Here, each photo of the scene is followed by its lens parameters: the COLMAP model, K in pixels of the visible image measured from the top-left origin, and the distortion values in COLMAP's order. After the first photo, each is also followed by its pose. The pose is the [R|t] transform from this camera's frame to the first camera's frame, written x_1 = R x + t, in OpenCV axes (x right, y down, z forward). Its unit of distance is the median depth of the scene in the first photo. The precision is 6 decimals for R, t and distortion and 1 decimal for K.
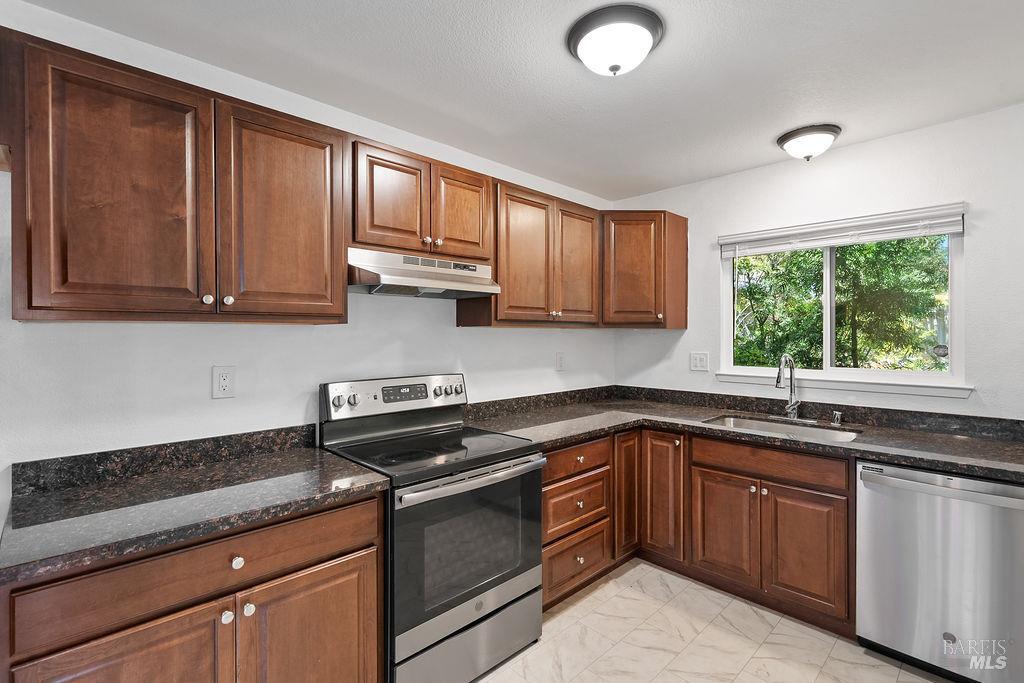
lens RADIAL K [[467.7, 0, 510.5], [0, 467.7, 337.4], [0, 0, 1]] dist [-0.002719, 0.002052]
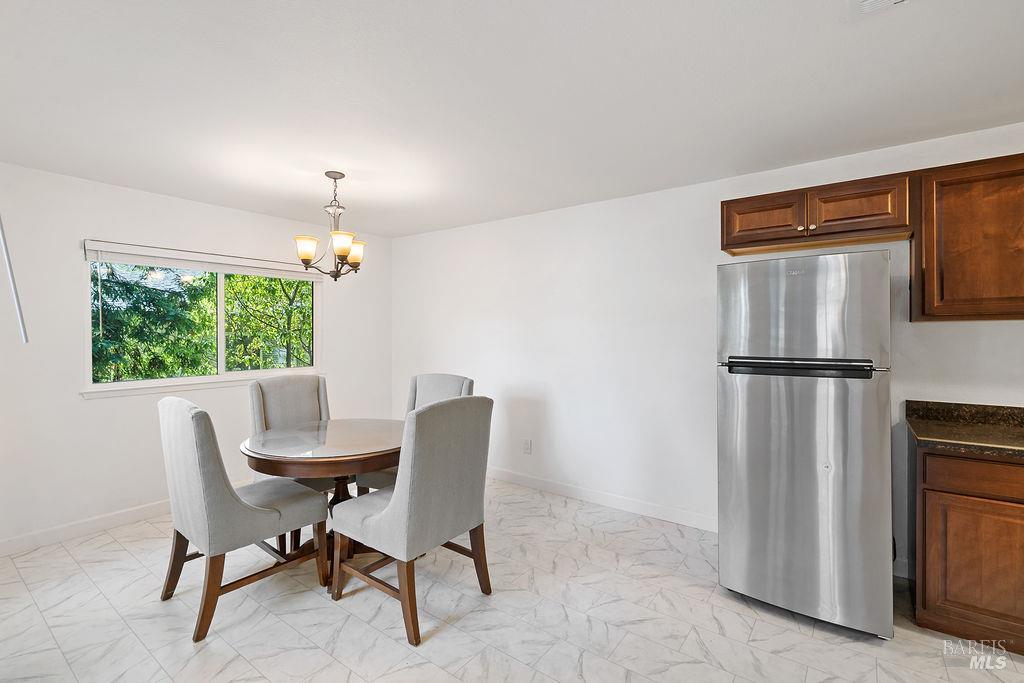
lens RADIAL K [[467.7, 0, 516.1], [0, 467.7, 333.1], [0, 0, 1]] dist [-0.002719, 0.002052]
pose [[0.167636, 0.005182, -0.985835, 0.304330], [-0.002631, 0.999985, 0.004809, 0.003019], [0.985845, 0.001788, 0.167647, -0.514773]]
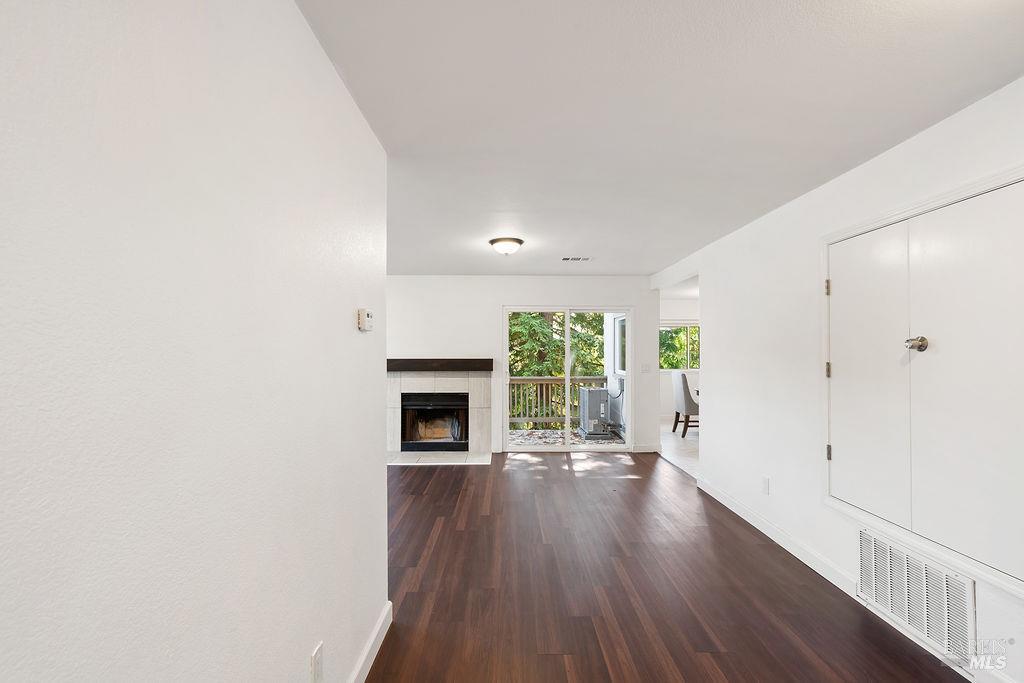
lens RADIAL K [[467.7, 0, 513.0], [0, 467.7, 350.3], [0, 0, 1]] dist [-0.002719, 0.002052]
pose [[-0.686885, 0.000726, -0.726765, 2.551345], [0.000741, 1.000000, 0.000298, -0.001278], [0.726765, -0.000334, -0.686886, 0.434263]]
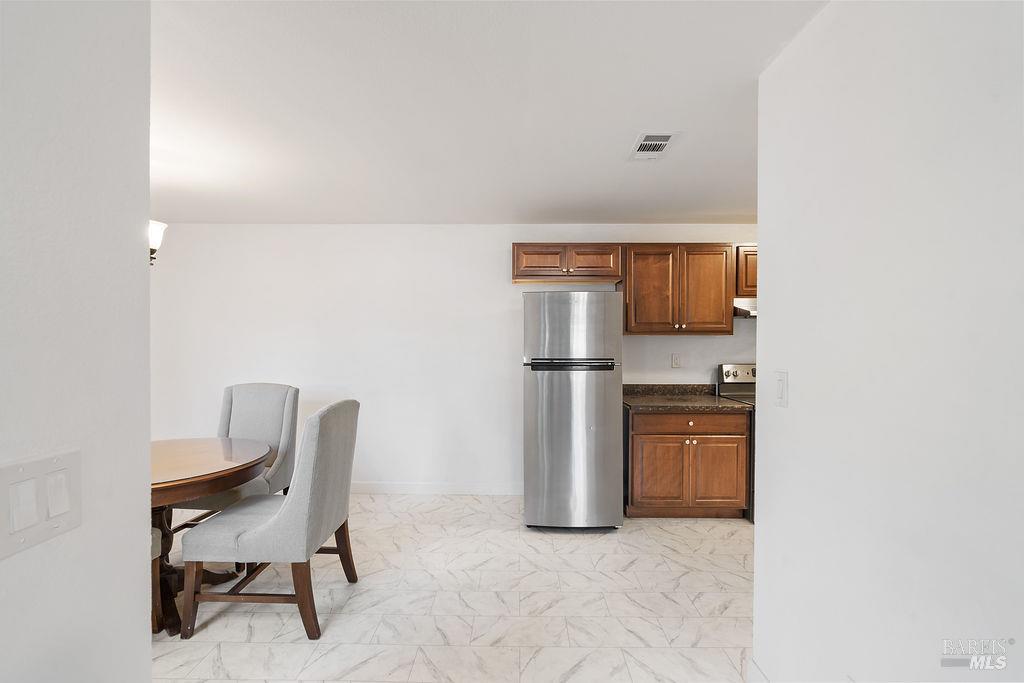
lens RADIAL K [[467.7, 0, 515.7], [0, 467.7, 341.3], [0, 0, 1]] dist [-0.002719, 0.002052]
pose [[0.721207, 0.009667, -0.692653, 0.326356], [-0.010527, 0.999940, 0.002995, 0.001546], [0.692640, 0.005132, 0.721265, -0.968730]]
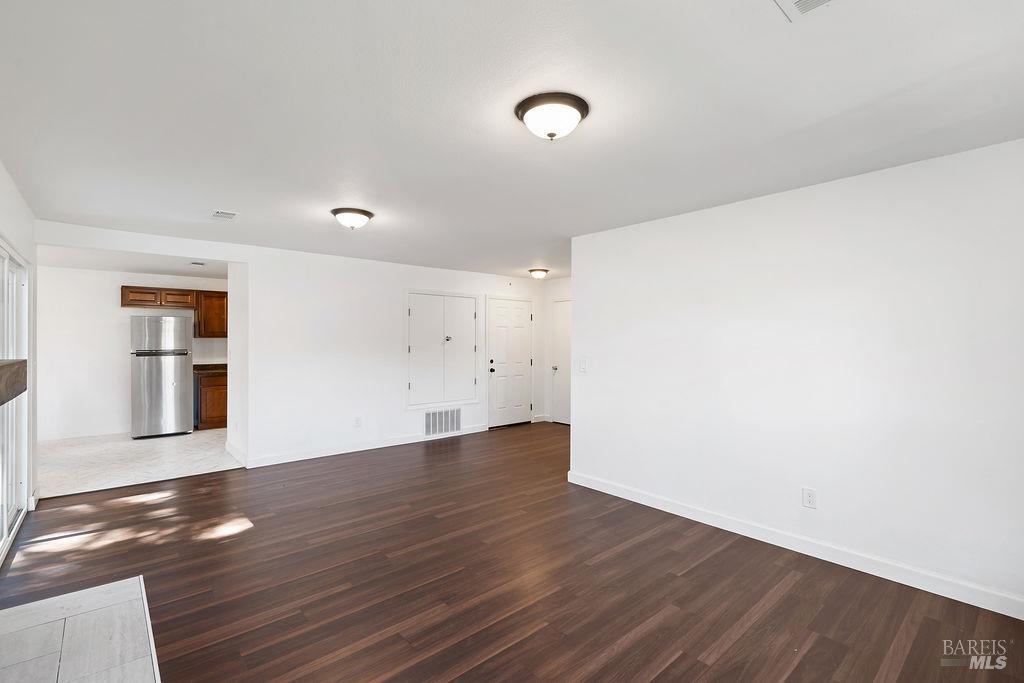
lens RADIAL K [[467.7, 0, 515.3], [0, 467.7, 336.1], [0, 0, 1]] dist [-0.002719, 0.002052]
pose [[0.999240, -0.001151, -0.038958, 1.790071], [0.000724, 0.999939, -0.010977, 0.005574], [0.038969, 0.010940, 0.999181, -2.662879]]
